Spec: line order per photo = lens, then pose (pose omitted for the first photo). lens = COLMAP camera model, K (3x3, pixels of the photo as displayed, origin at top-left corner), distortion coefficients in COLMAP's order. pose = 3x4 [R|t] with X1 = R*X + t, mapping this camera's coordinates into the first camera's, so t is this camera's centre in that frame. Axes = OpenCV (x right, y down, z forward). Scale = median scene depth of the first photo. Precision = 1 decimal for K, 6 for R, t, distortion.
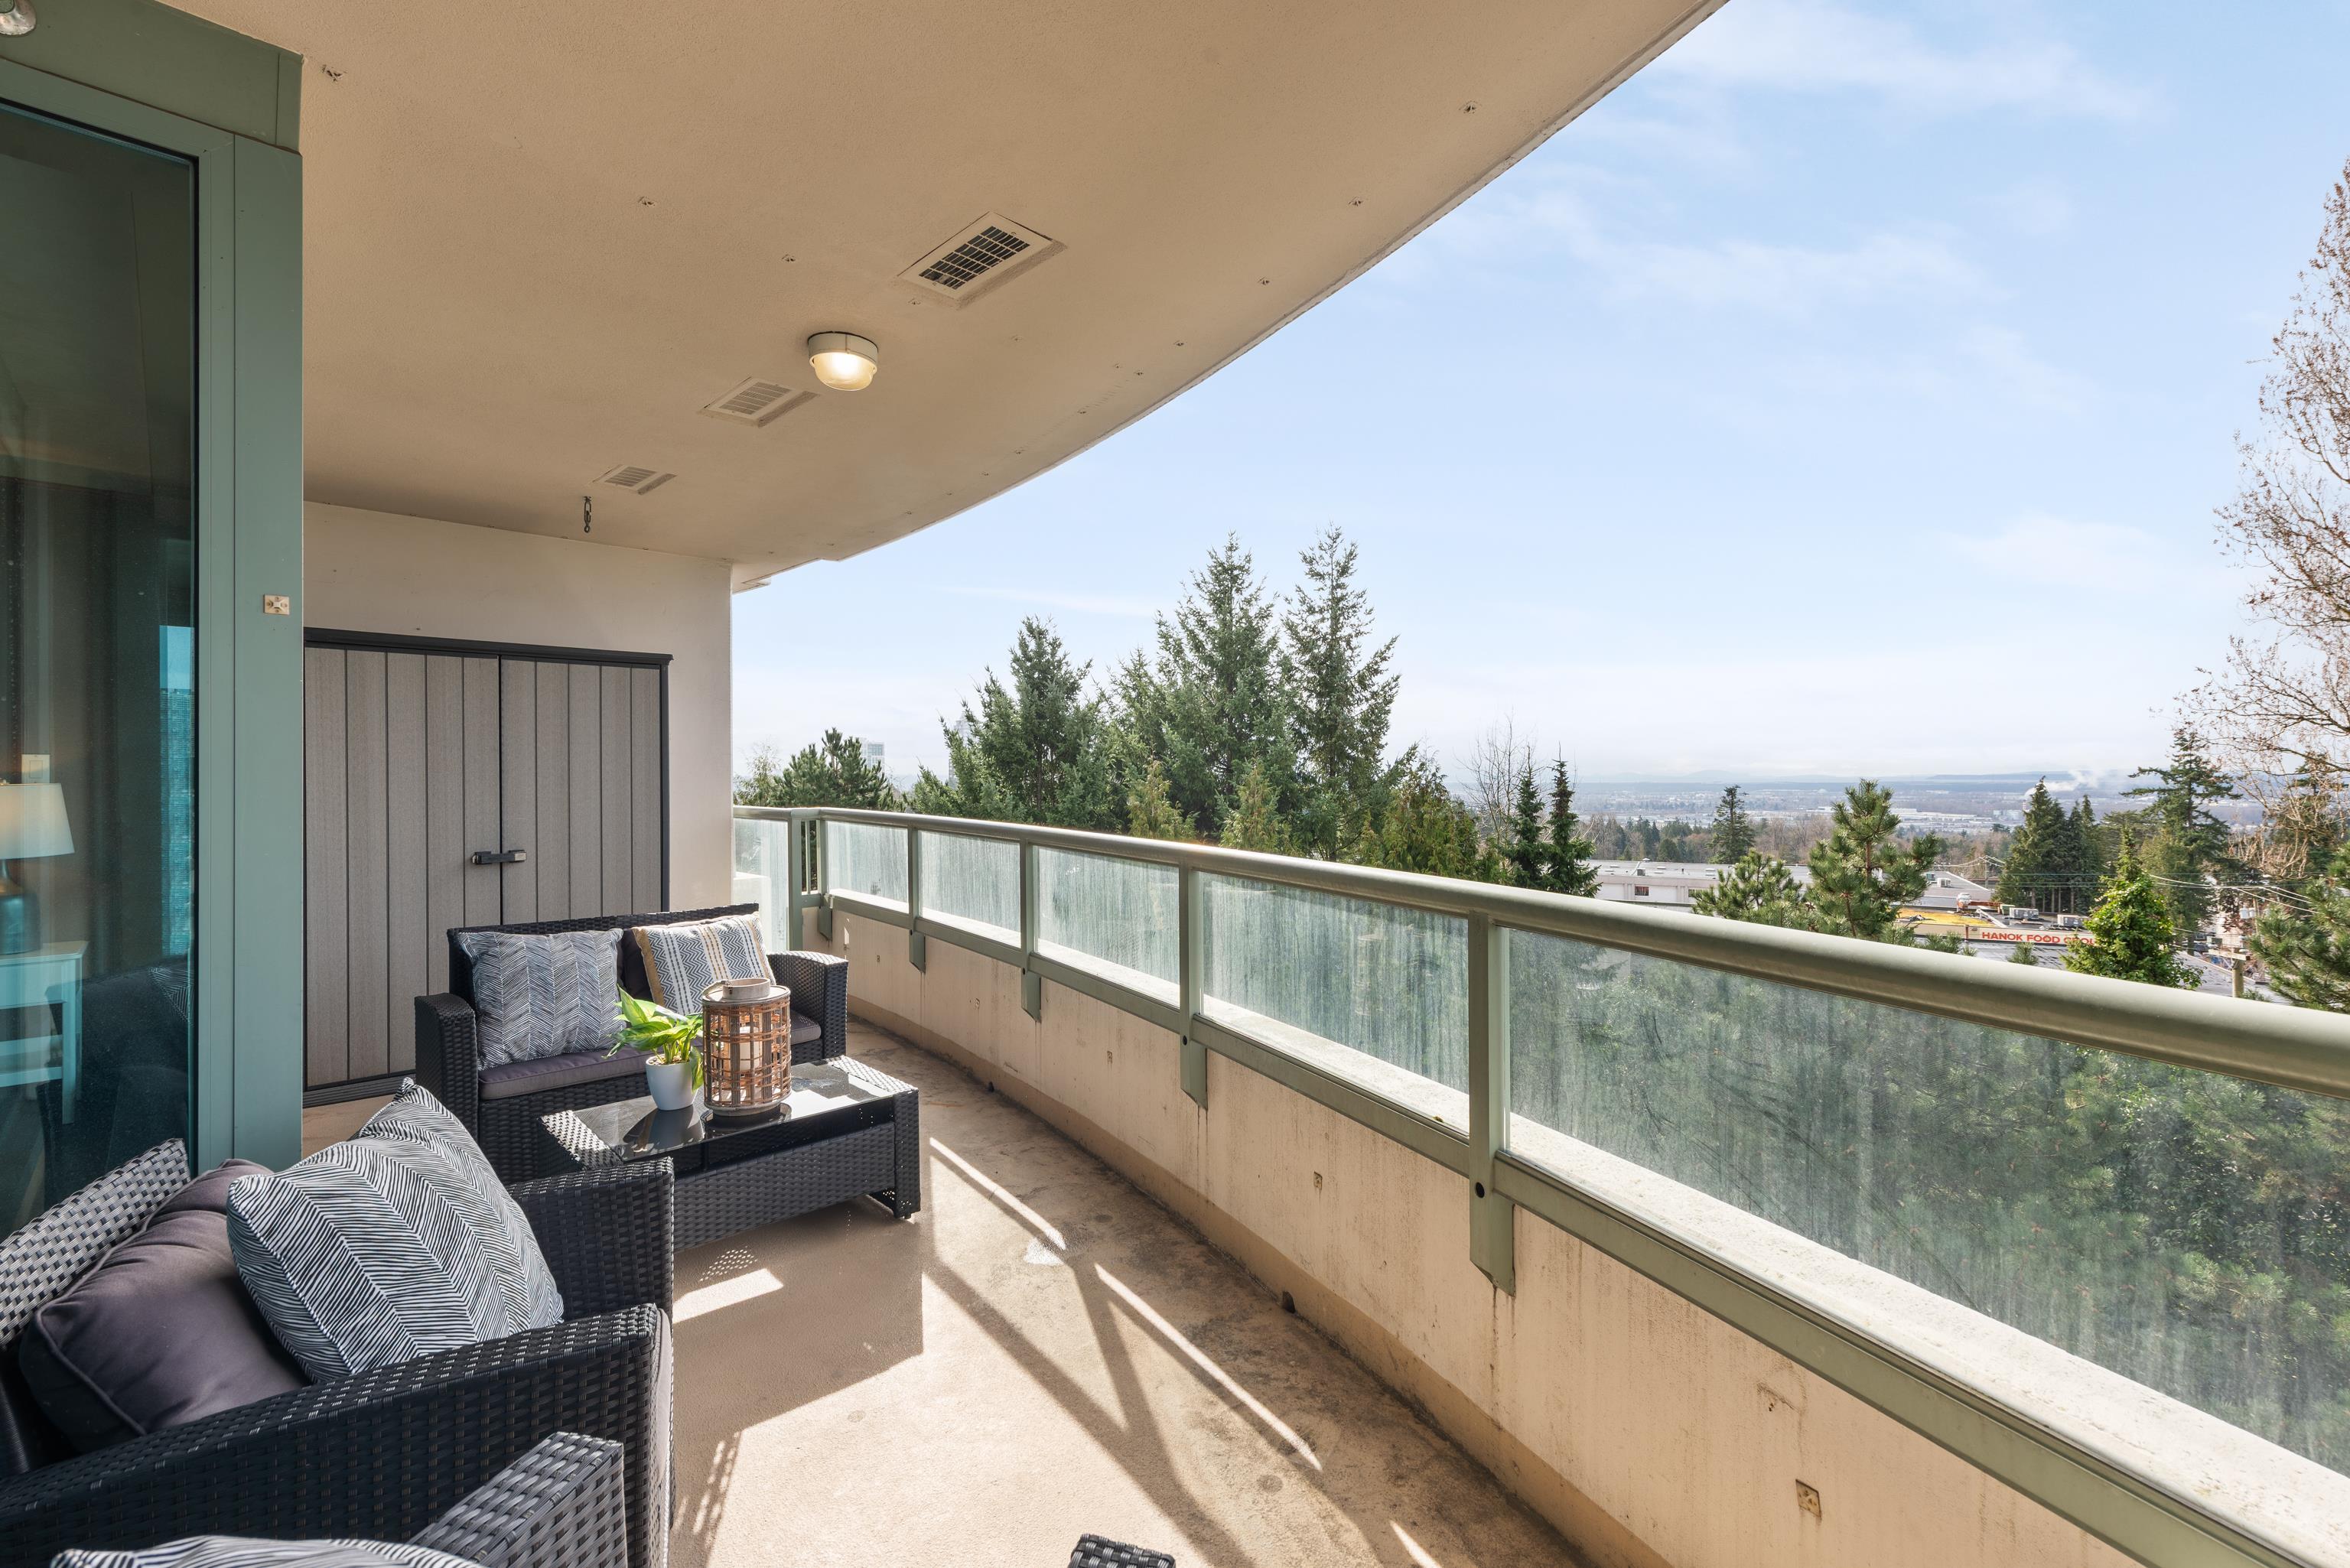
lens RADIAL K [[1028.0, 0, 1180.5], [0, 1028.0, 786.5], [0, 0, 1]] dist [0.016341, -0.005282]
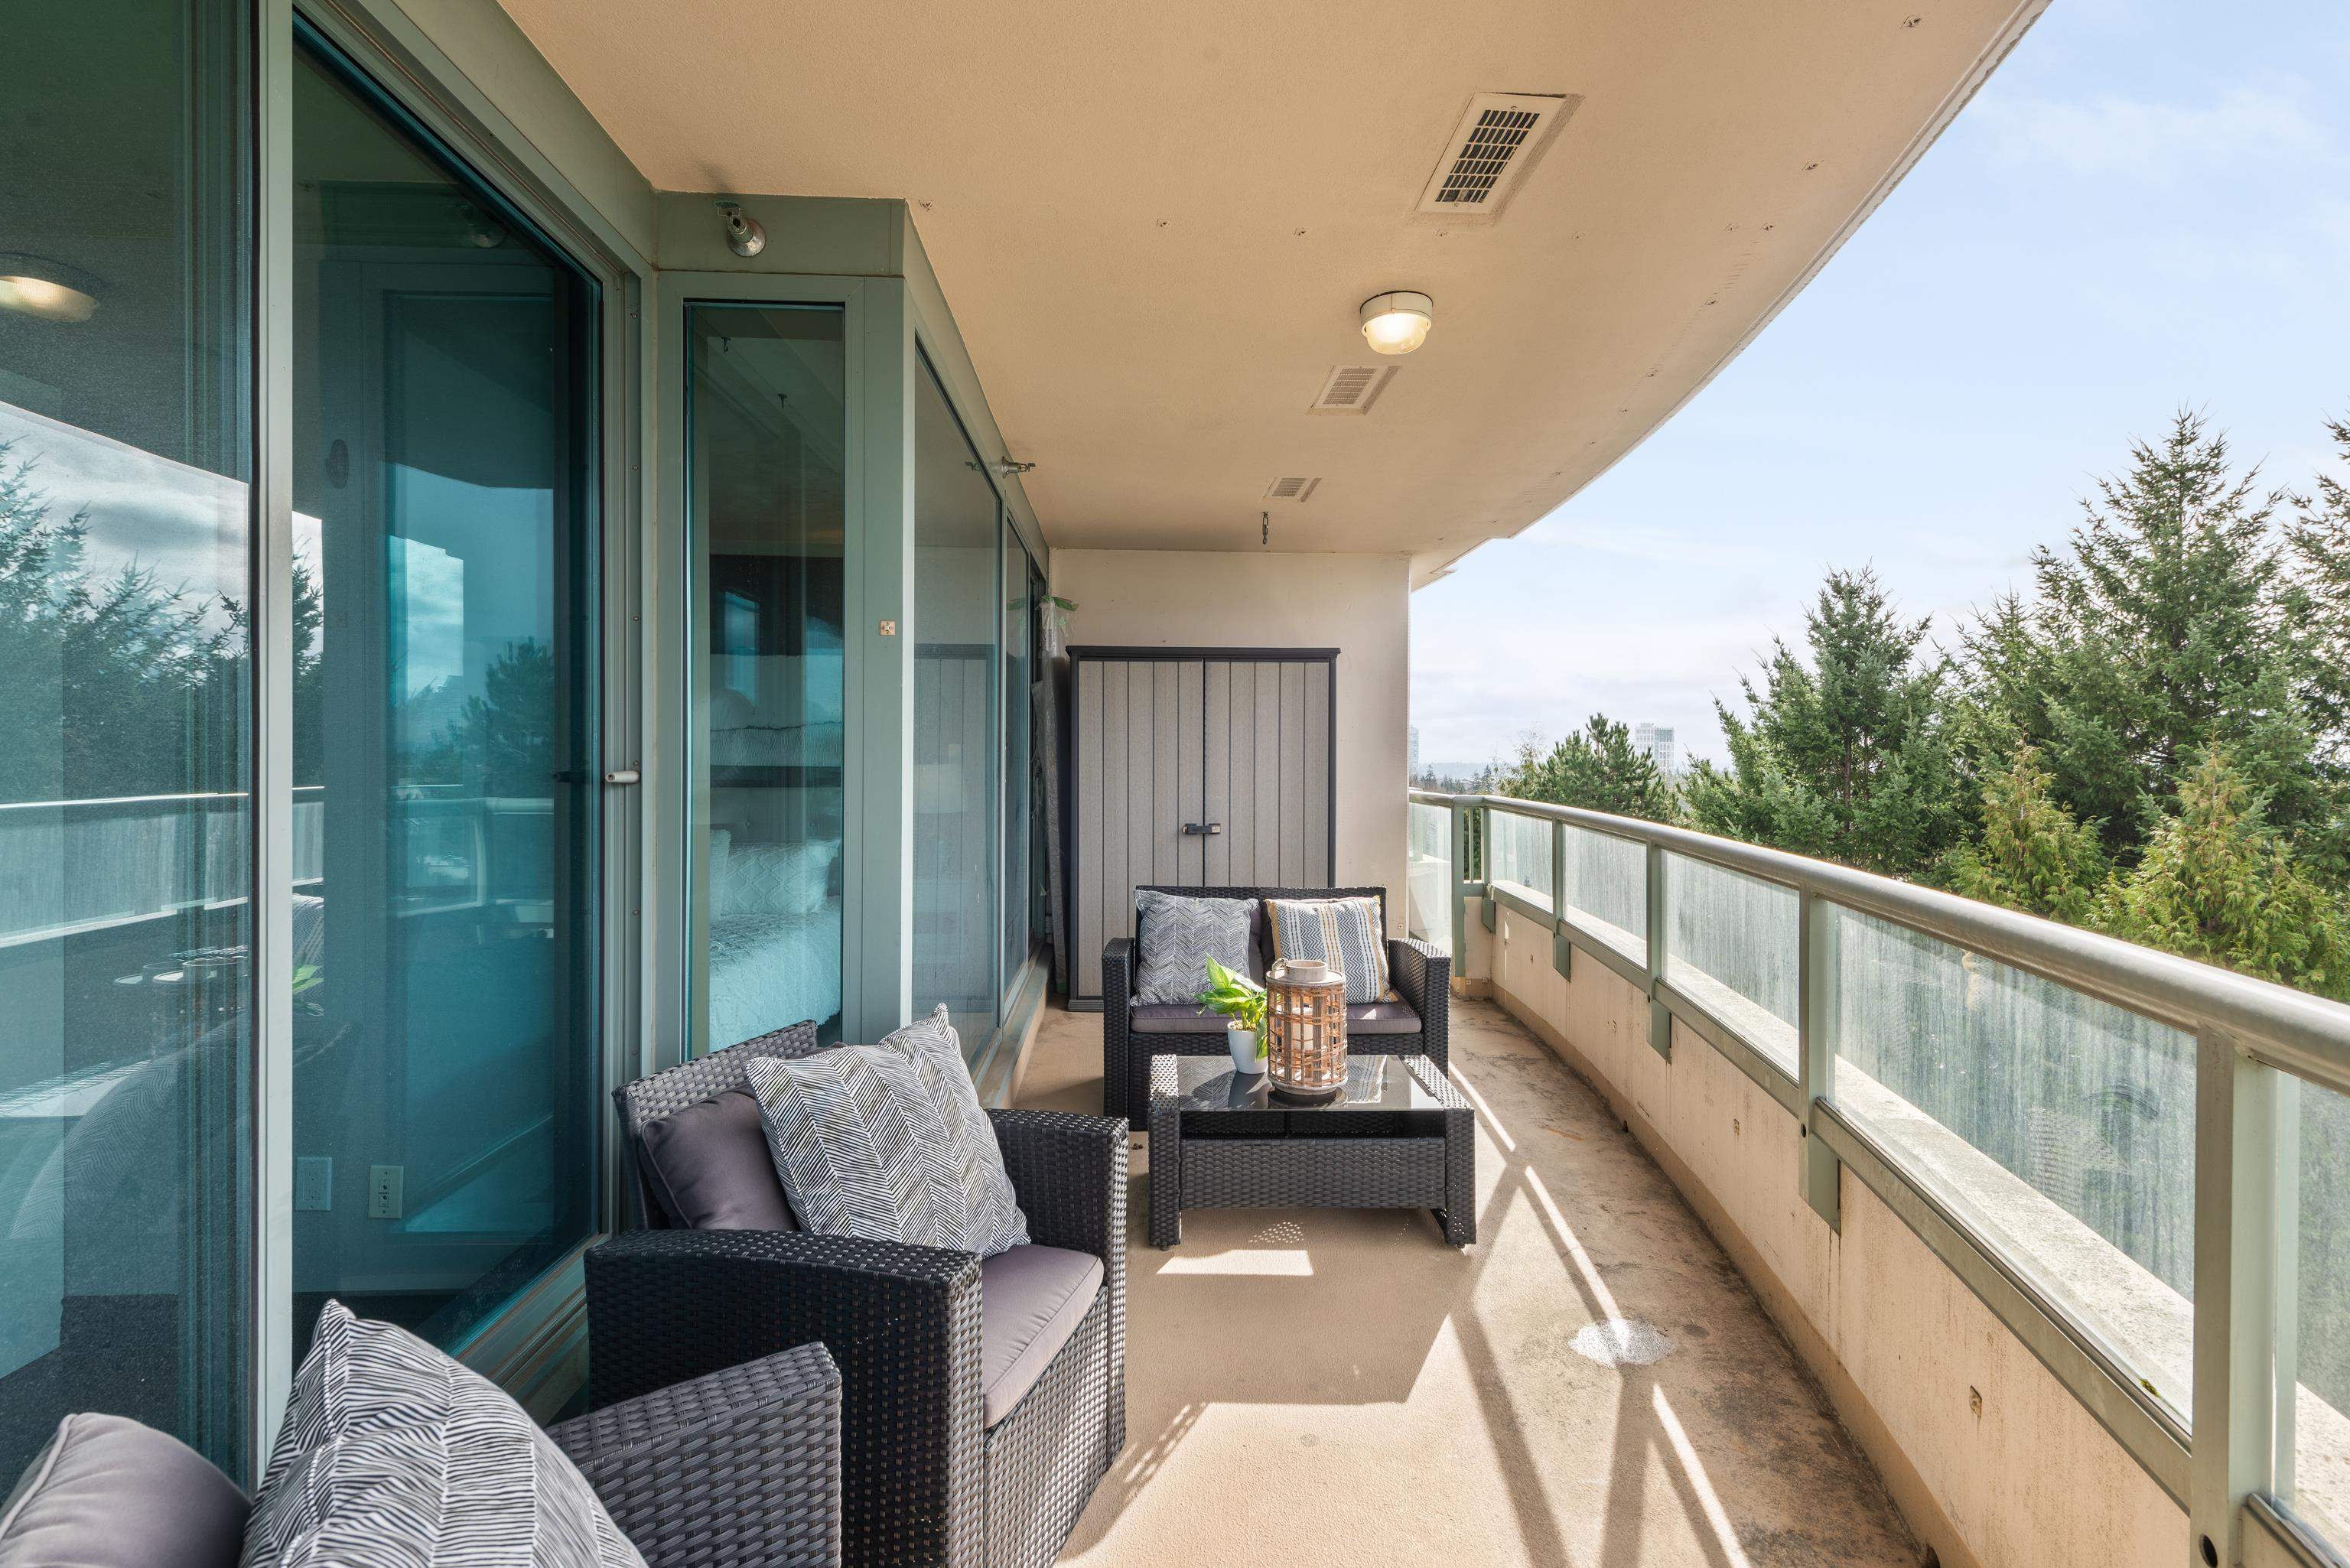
lens RADIAL K [[1028.0, 0, 1178.3], [0, 1028.0, 779.8], [0, 0, 1]] dist [0.016341, -0.005282]
pose [[0.741247, 0.019518, -0.670948, 0.146065], [-0.015321, 0.999809, 0.012158, -0.002332], [0.671057, 0.001268, 0.741405, 0.145626]]
